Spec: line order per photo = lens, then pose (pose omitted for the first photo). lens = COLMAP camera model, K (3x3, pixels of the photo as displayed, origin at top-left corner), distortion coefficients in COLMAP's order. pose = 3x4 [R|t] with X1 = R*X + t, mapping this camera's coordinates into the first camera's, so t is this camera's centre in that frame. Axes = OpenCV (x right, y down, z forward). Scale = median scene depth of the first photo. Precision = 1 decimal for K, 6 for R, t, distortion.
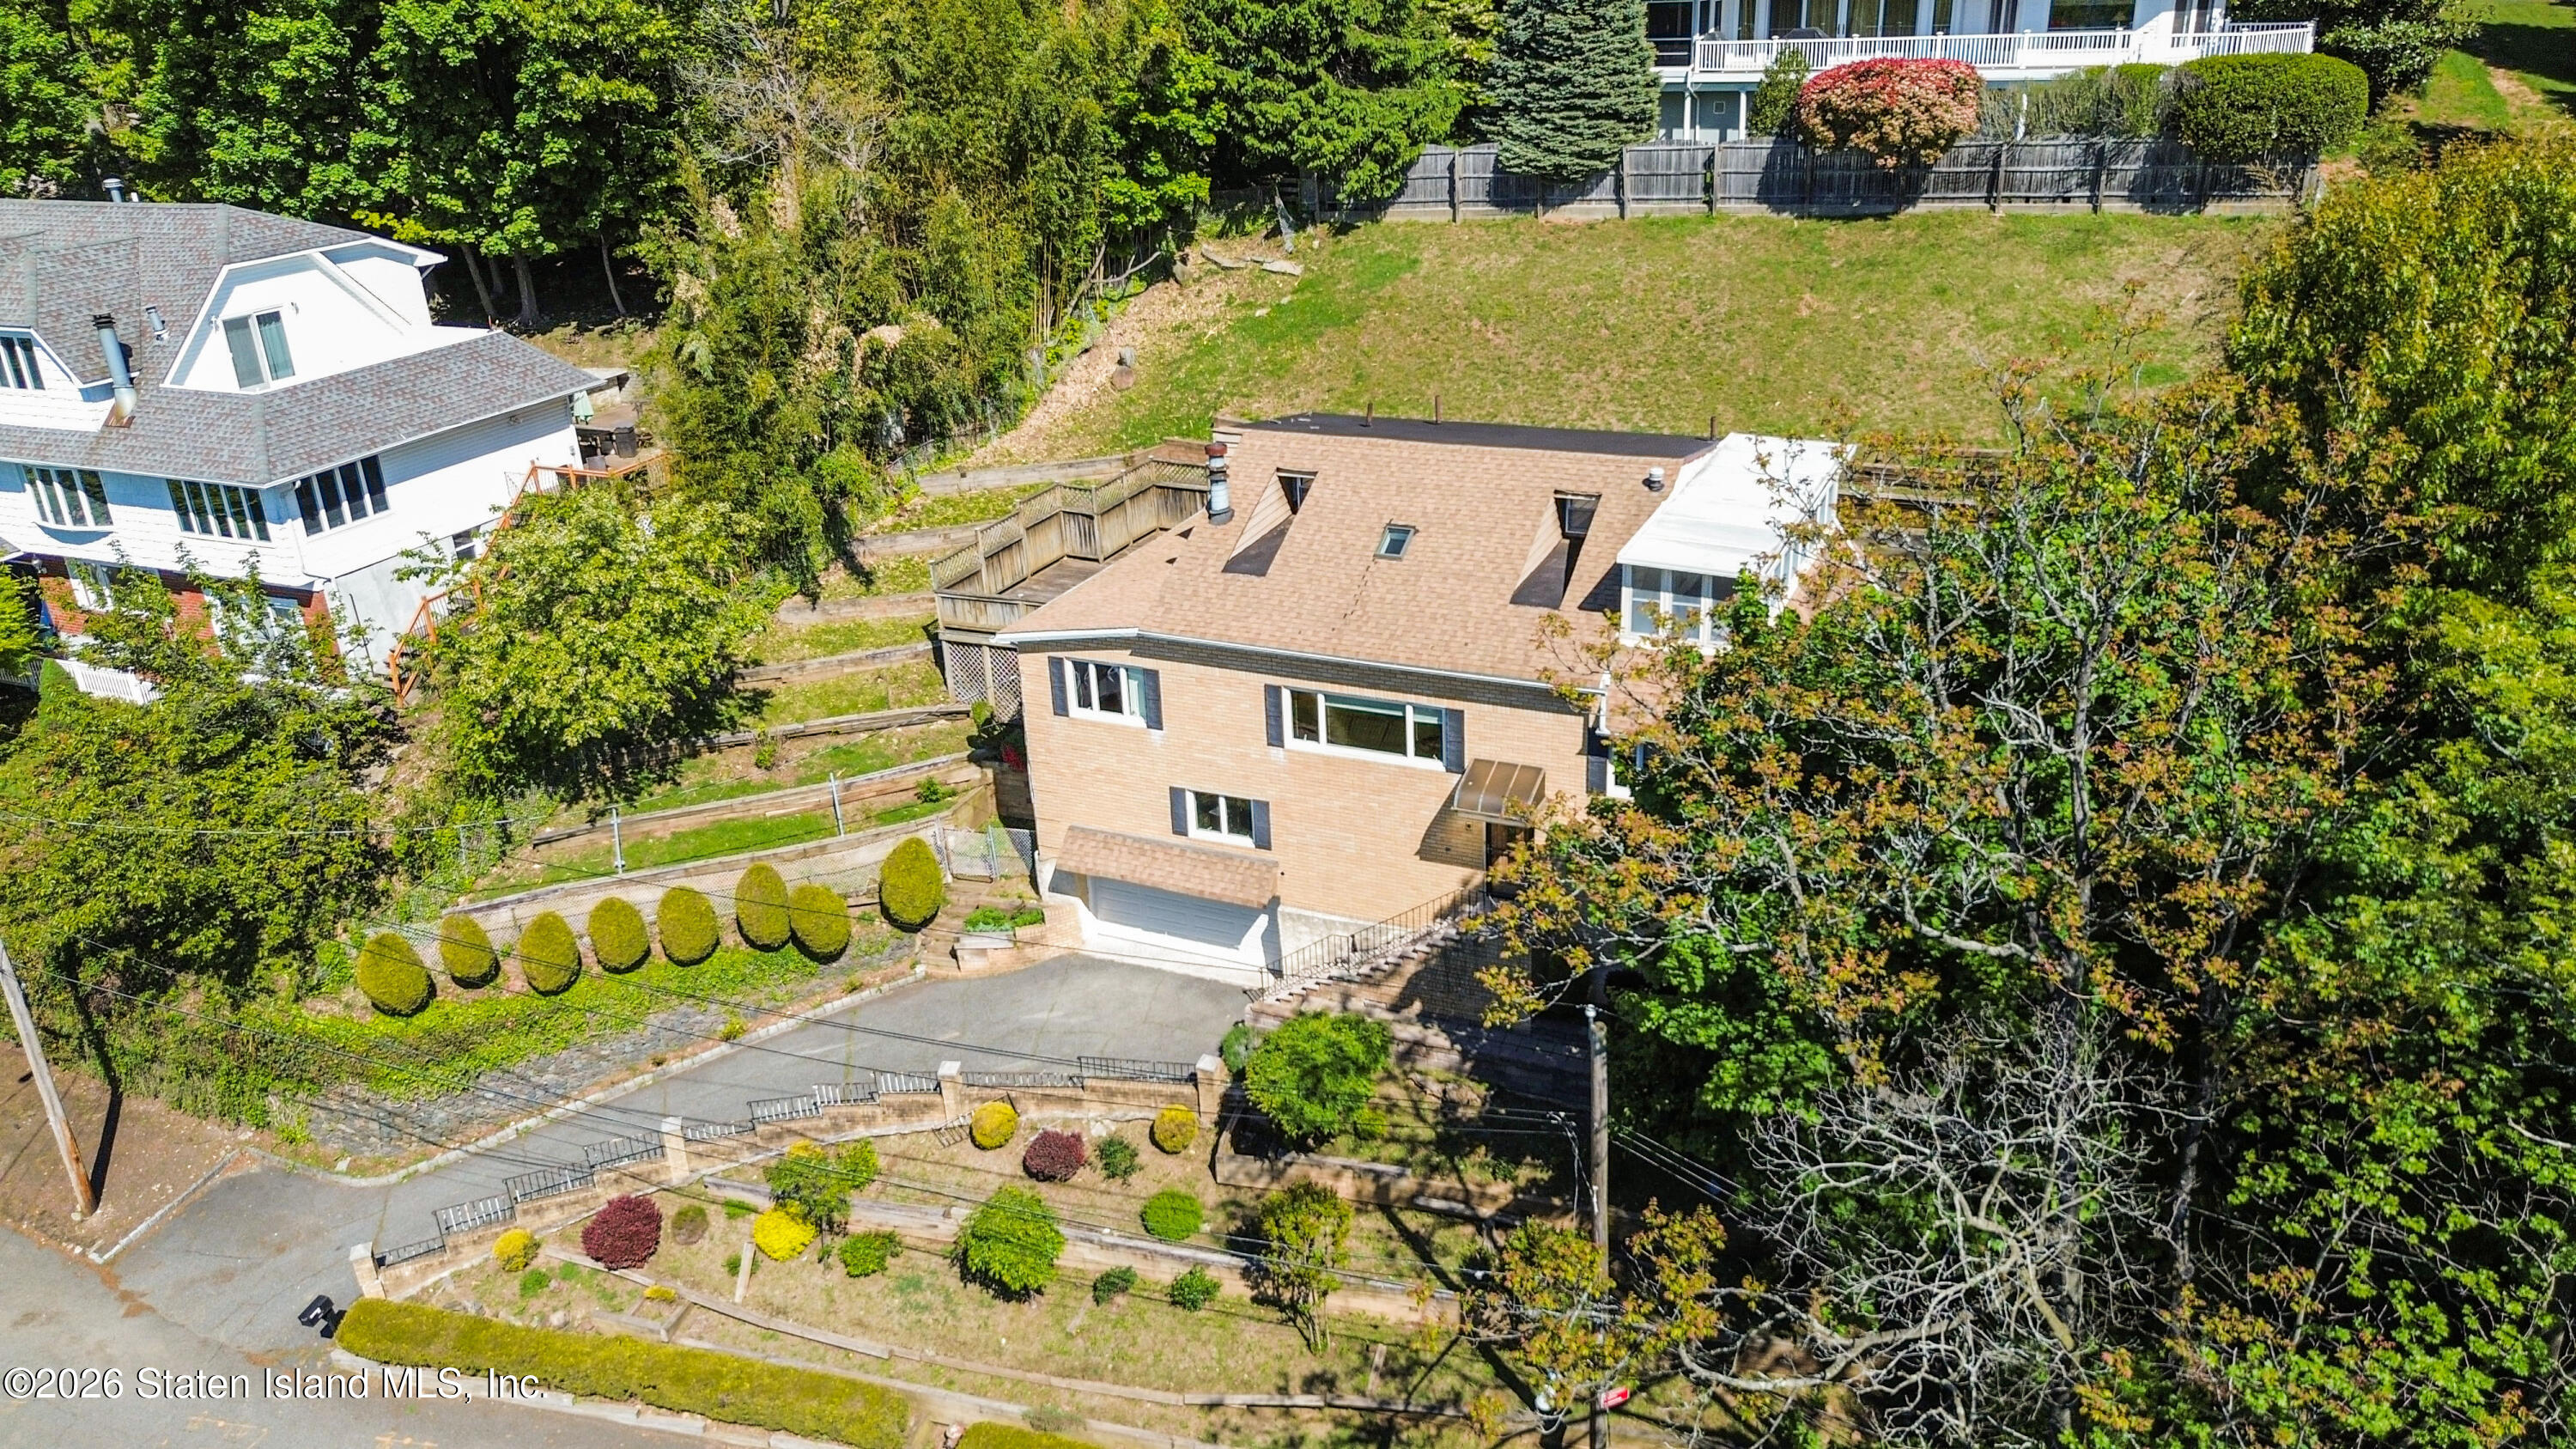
lens RADIAL K [[1827.9, 0, 1297.0], [0, 1827.9, 712.4], [0, 0, 1]] dist [0.049910, -0.044959]
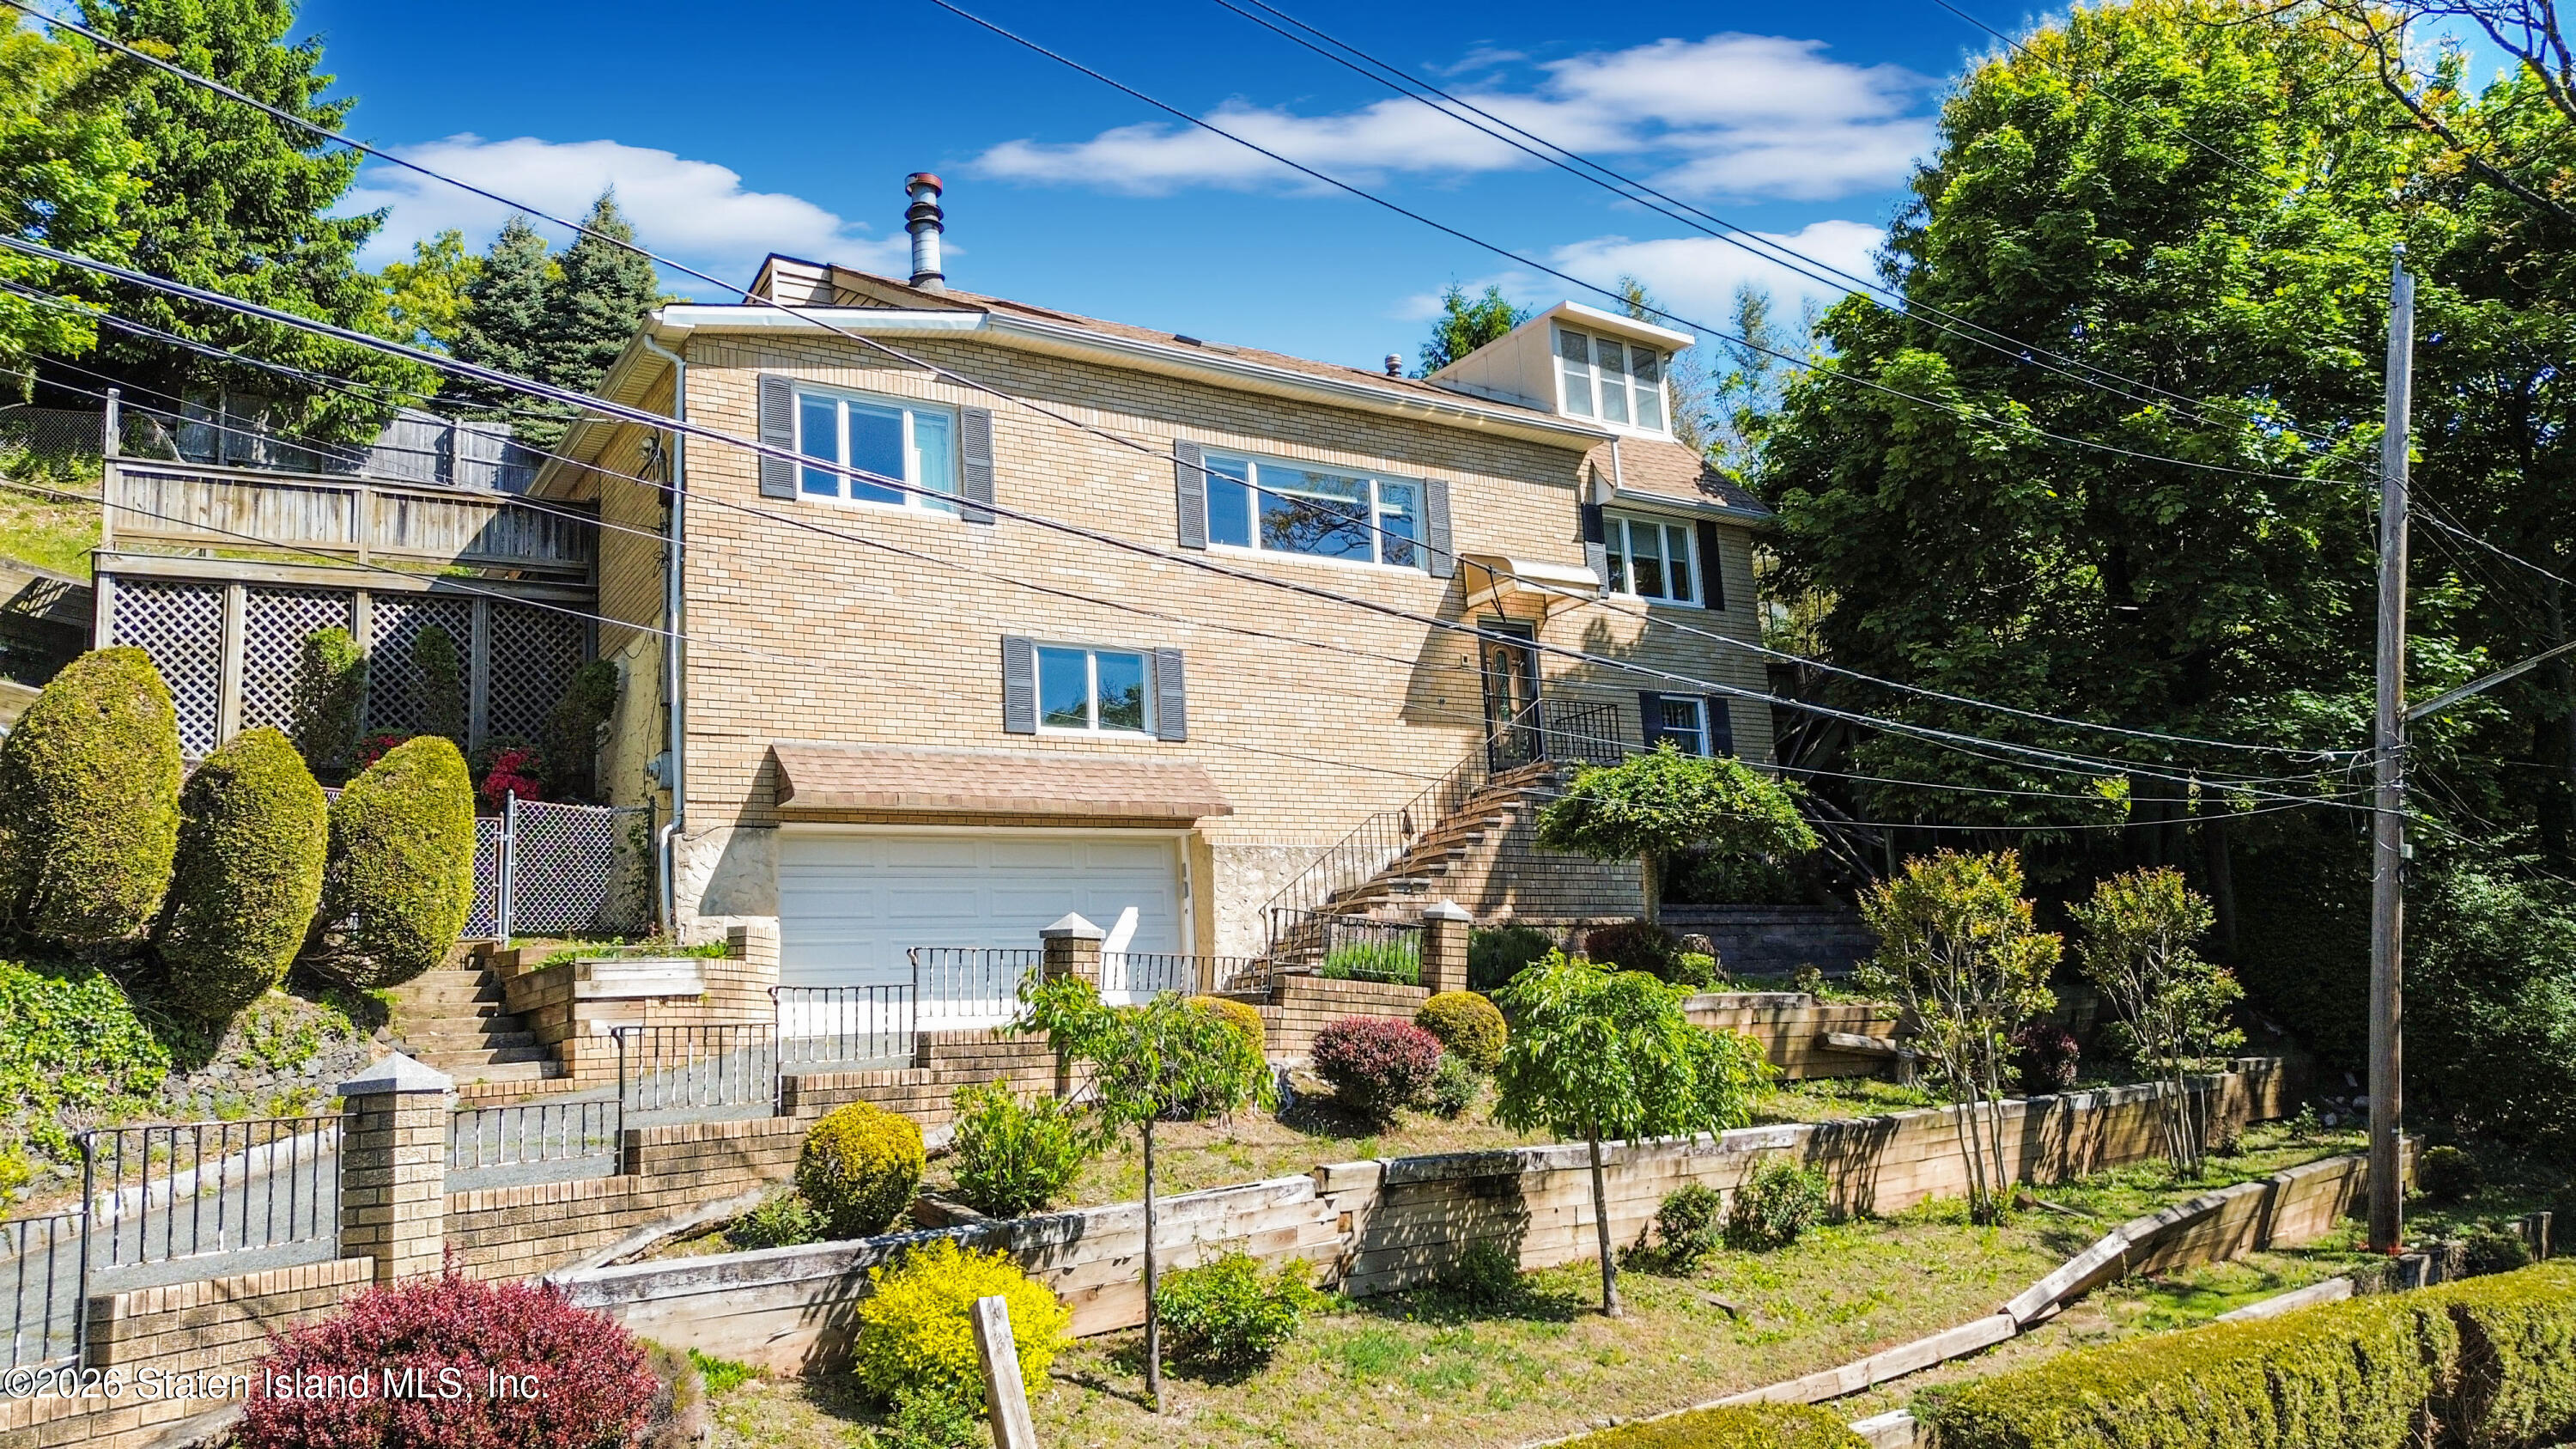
lens RADIAL K [[1827.9, 0, 1300.4], [0, 1827.9, 730.2], [0, 0, 1]] dist [0.049910, -0.044959]
pose [[0.511620, 0.184031, 0.839272, -0.493849], [0.380908, 0.826980, -0.413537, 0.334950], [-0.770165, 0.531259, 0.353001, 0.800658]]
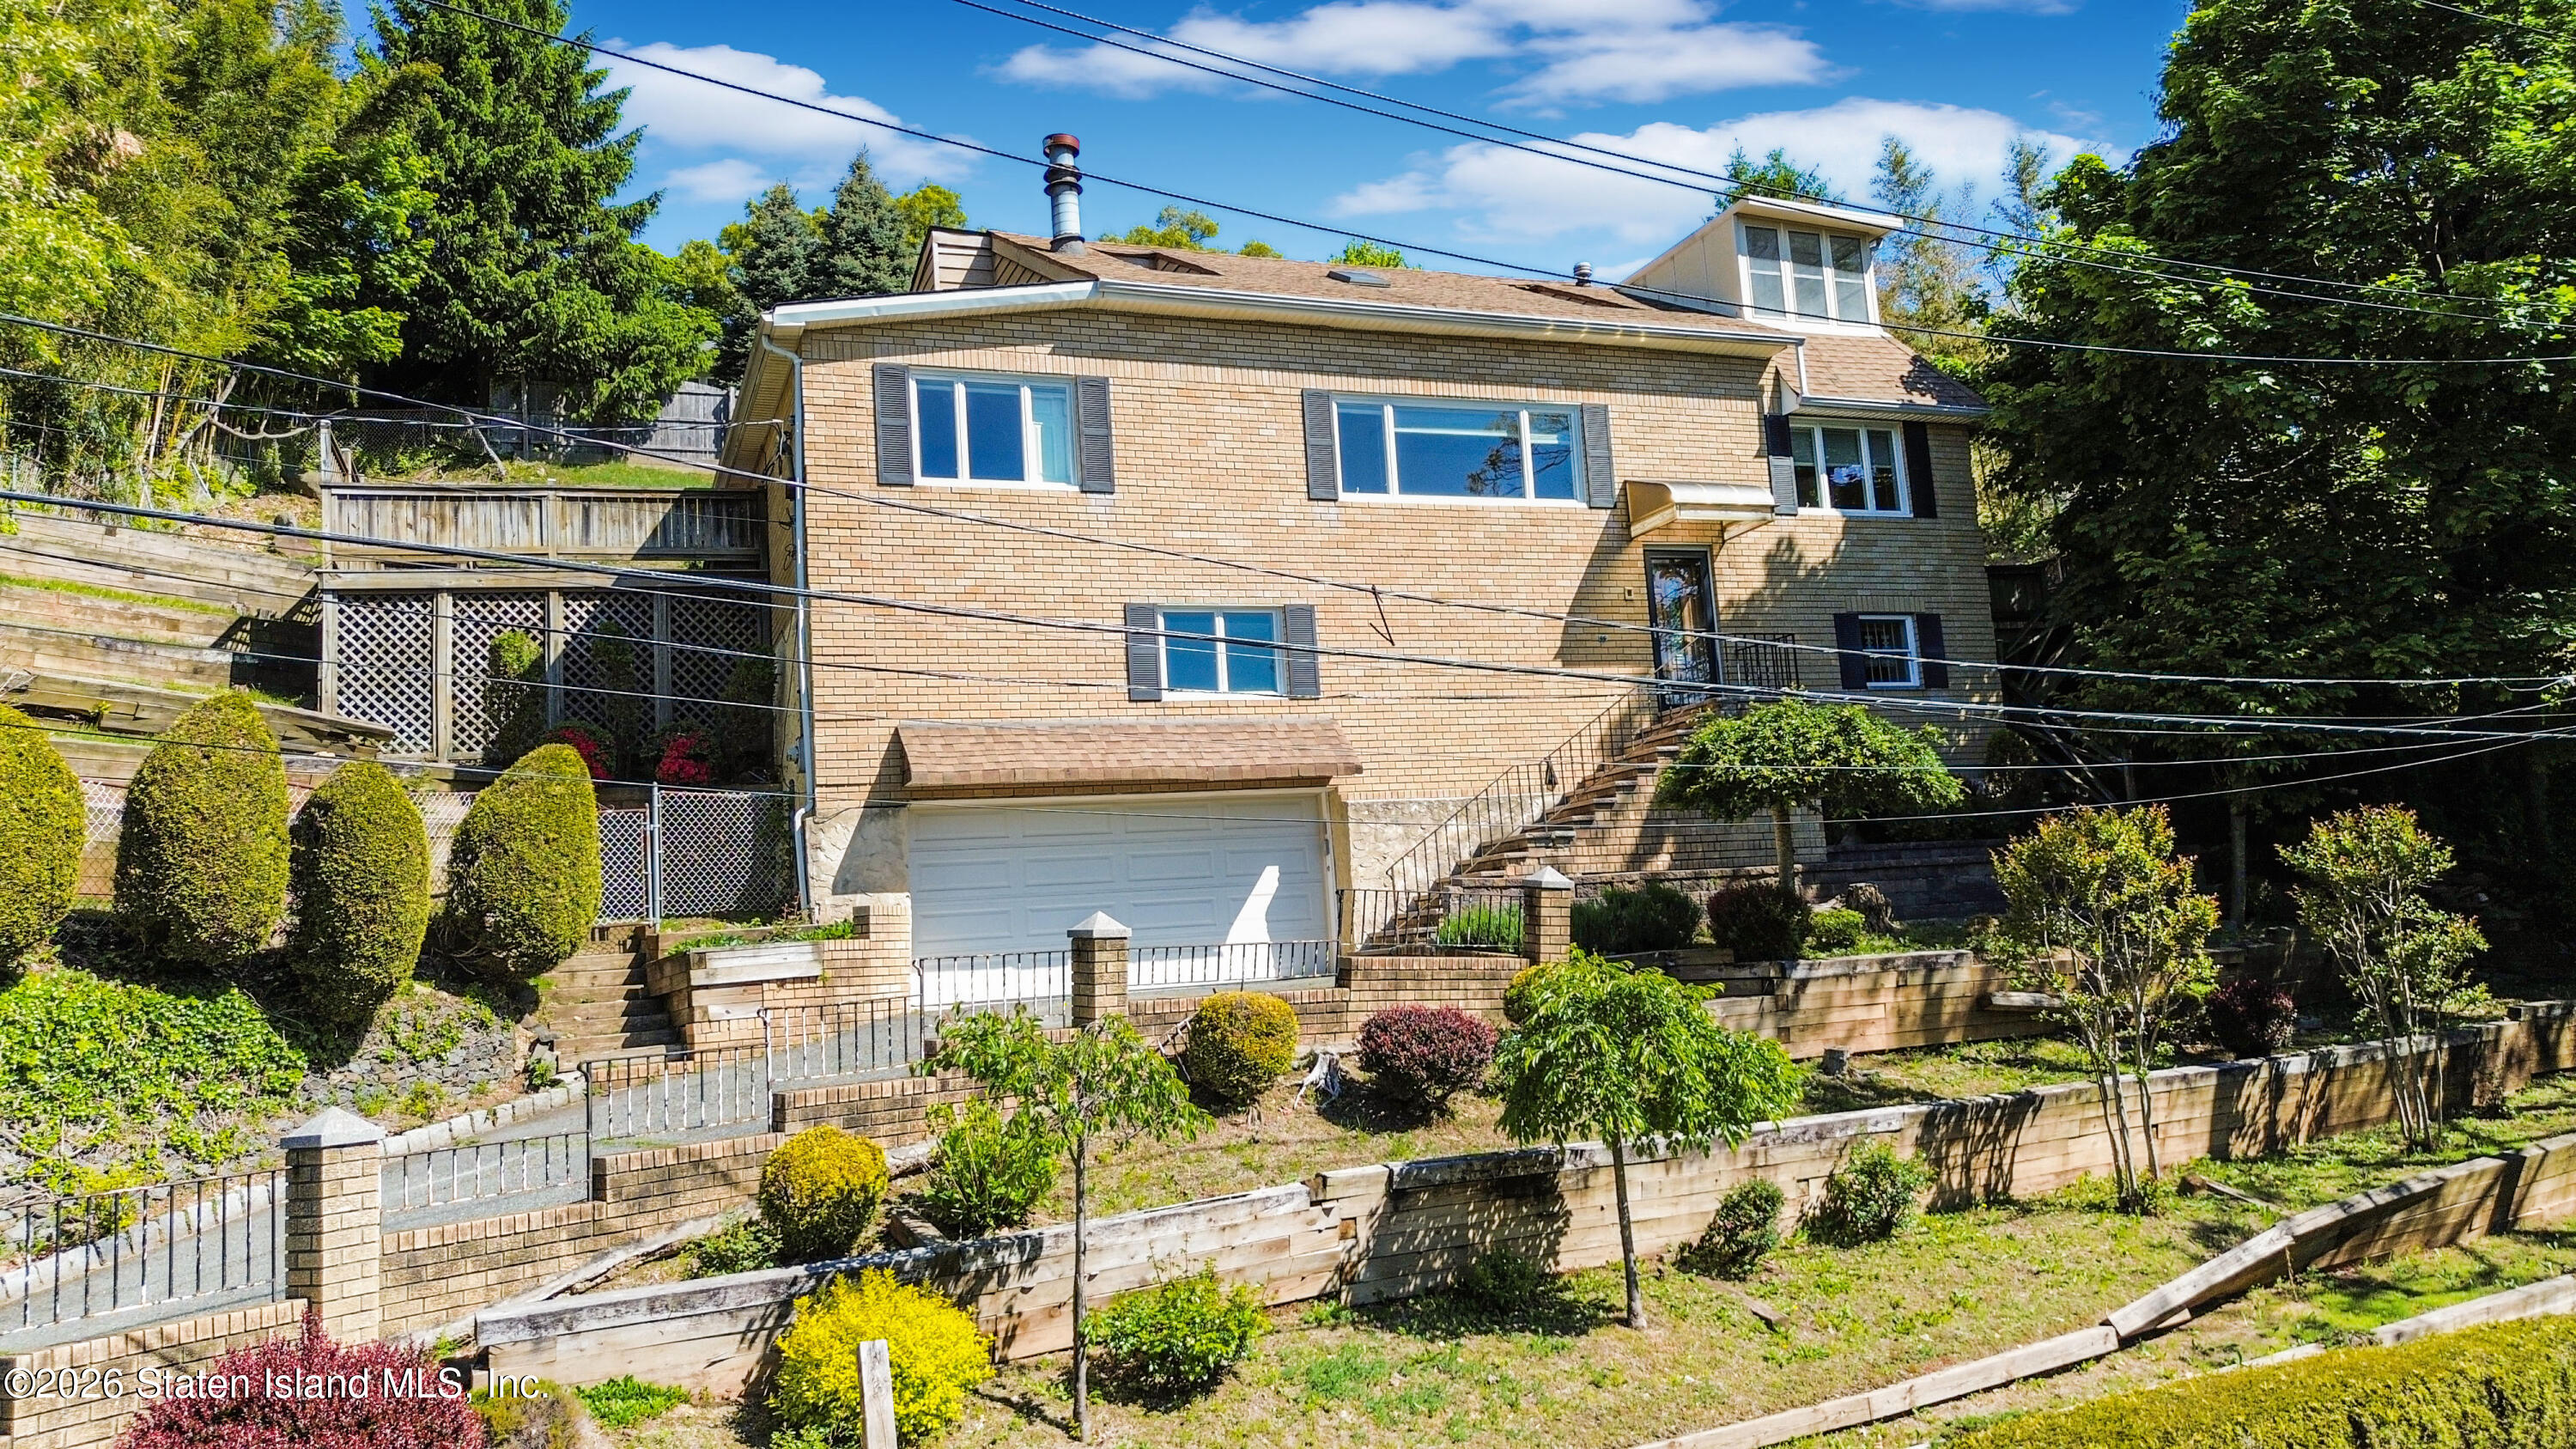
lens RADIAL K [[1827.9, 0, 1304.6], [0, 1827.9, 727.2], [0, 0, 1]] dist [0.049910, -0.044959]
pose [[0.671808, 0.111654, 0.732262, -0.447081], [0.331734, 0.838541, -0.432205, 0.338536], [-0.662289, 0.533275, 0.526299, 0.739720]]
